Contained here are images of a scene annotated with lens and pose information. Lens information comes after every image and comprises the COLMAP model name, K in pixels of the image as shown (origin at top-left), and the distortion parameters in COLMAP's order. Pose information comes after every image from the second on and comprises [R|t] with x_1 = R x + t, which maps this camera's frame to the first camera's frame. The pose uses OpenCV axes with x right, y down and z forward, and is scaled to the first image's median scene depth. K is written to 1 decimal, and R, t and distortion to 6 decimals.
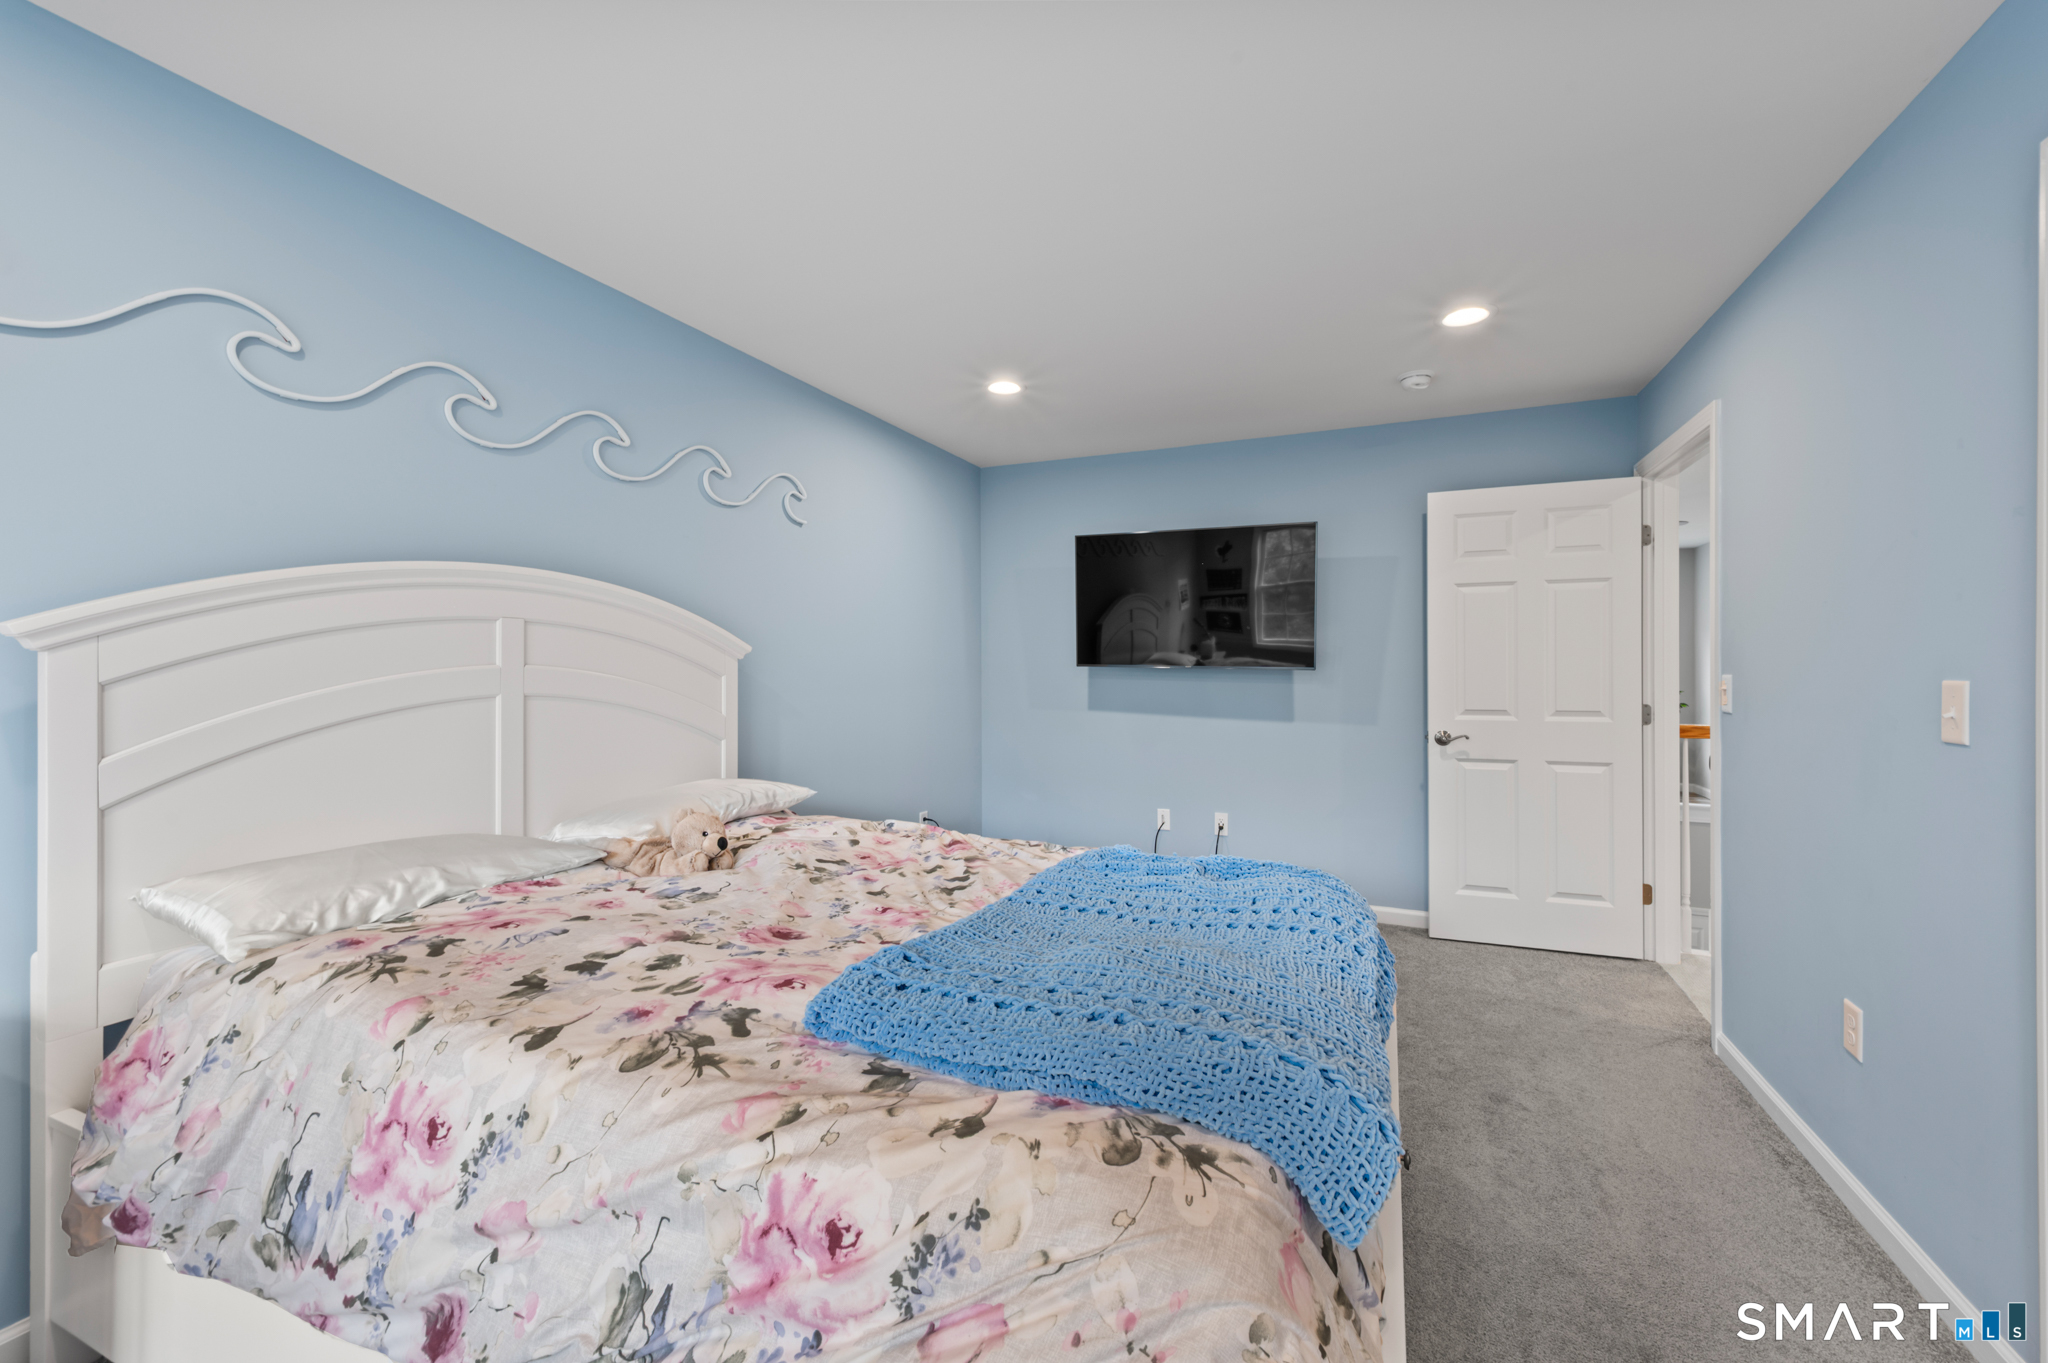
lens RADIAL K [[786.4, 0, 1024.0], [0, 786.4, 681.5], [0, 0, 1]] dist [0.006701, 0.000161]
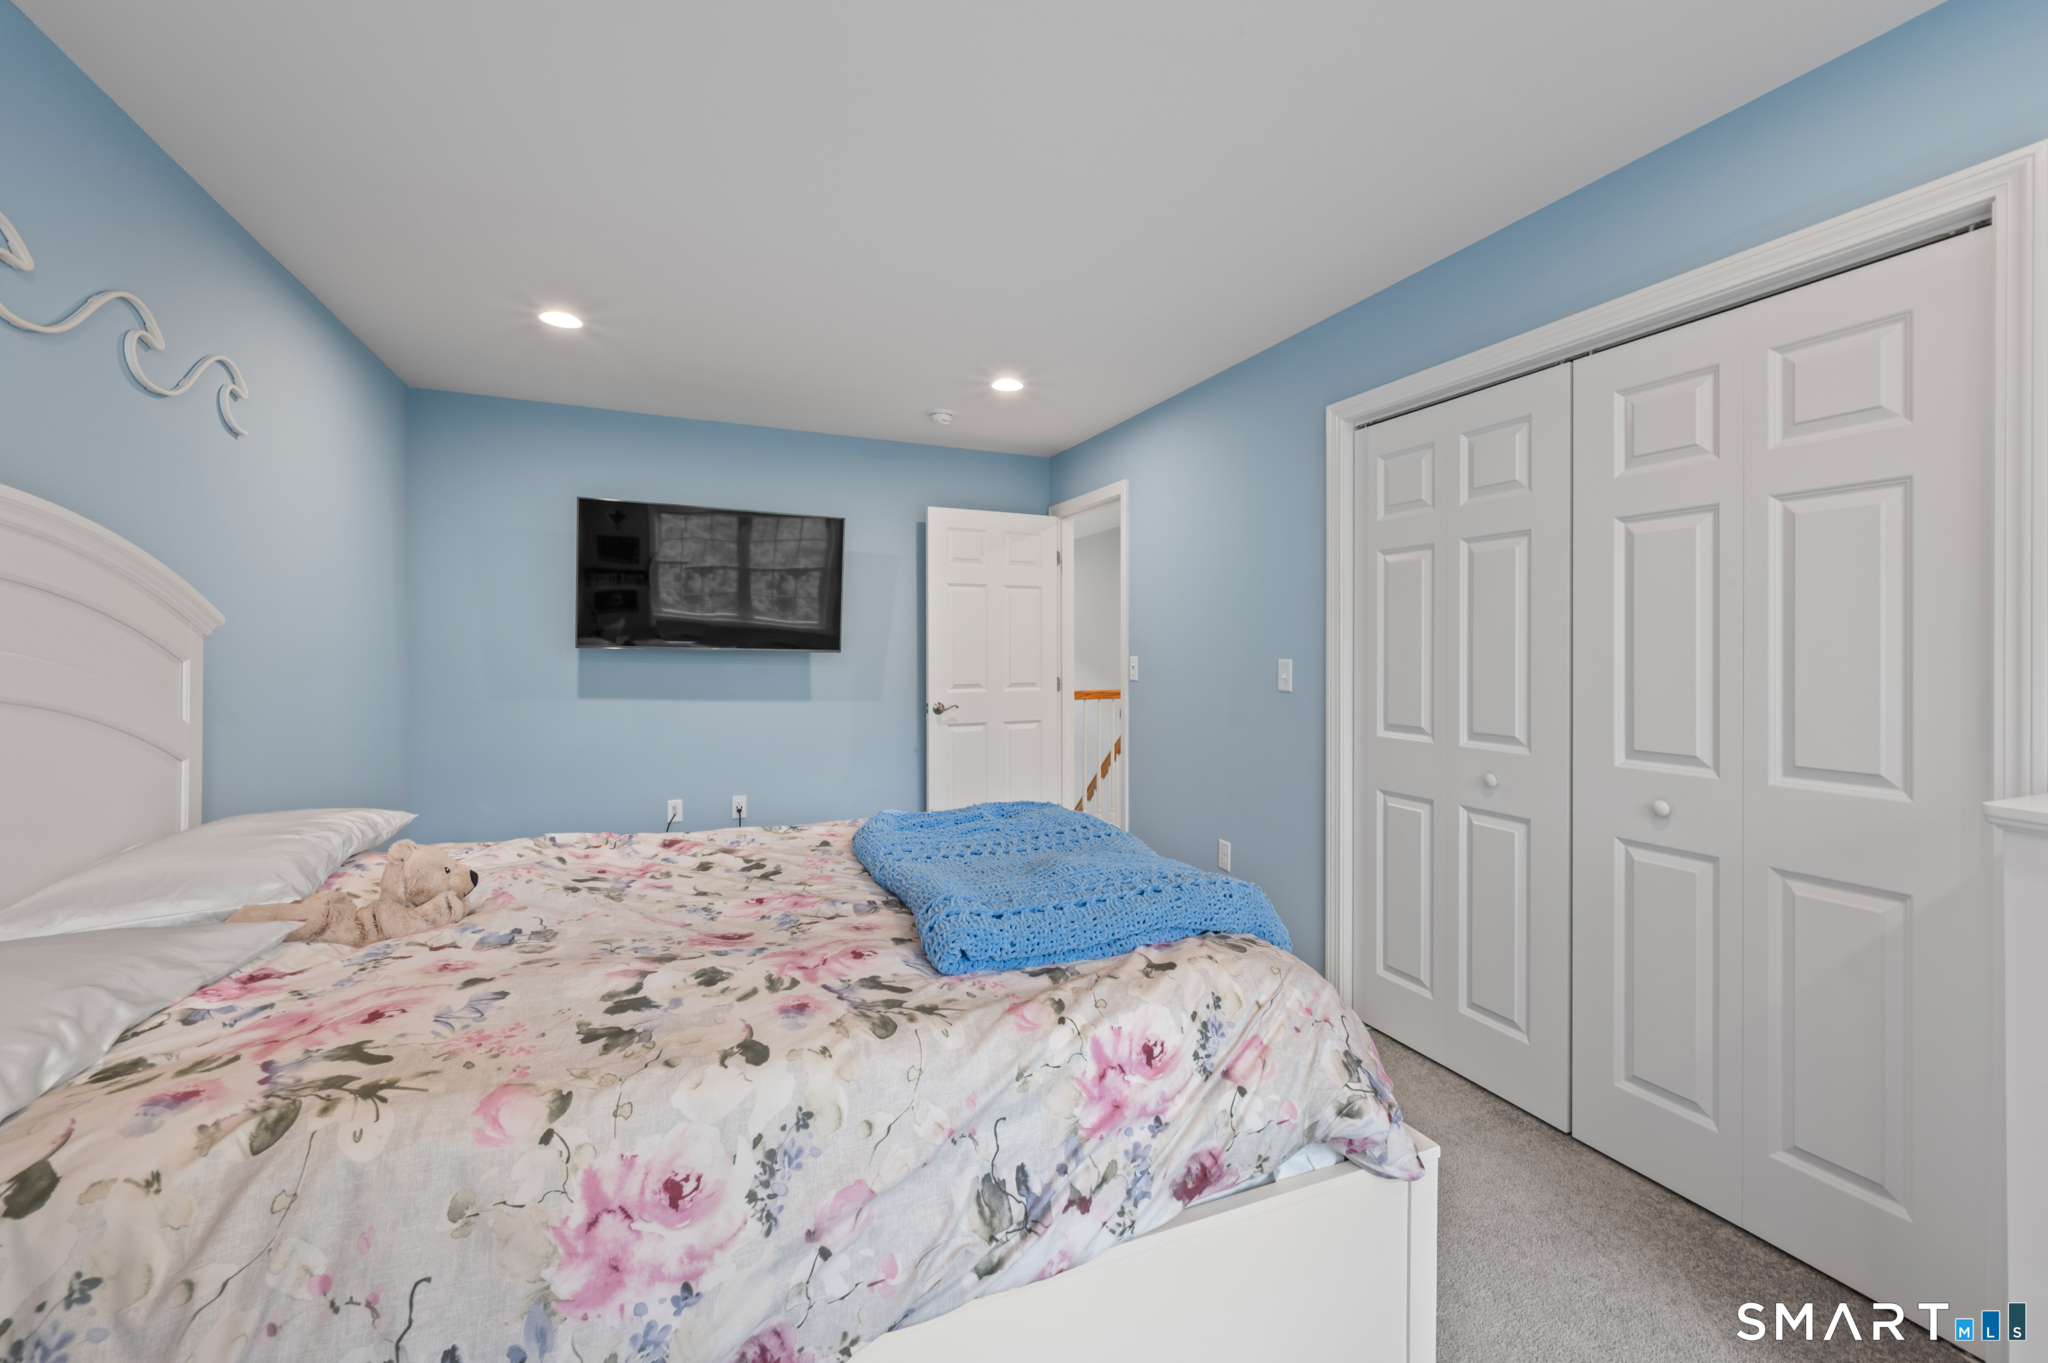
lens RADIAL K [[816.8, 0, 1025.2], [0, 816.8, 662.4], [0, 0, 1]] dist [-0.000309, -0.000184]
pose [[0.688777, -0.006928, 0.724941, -0.908966], [0.007683, 0.999968, 0.002257, -0.004426], [-0.724933, 0.004015, 0.688808, 0.090143]]
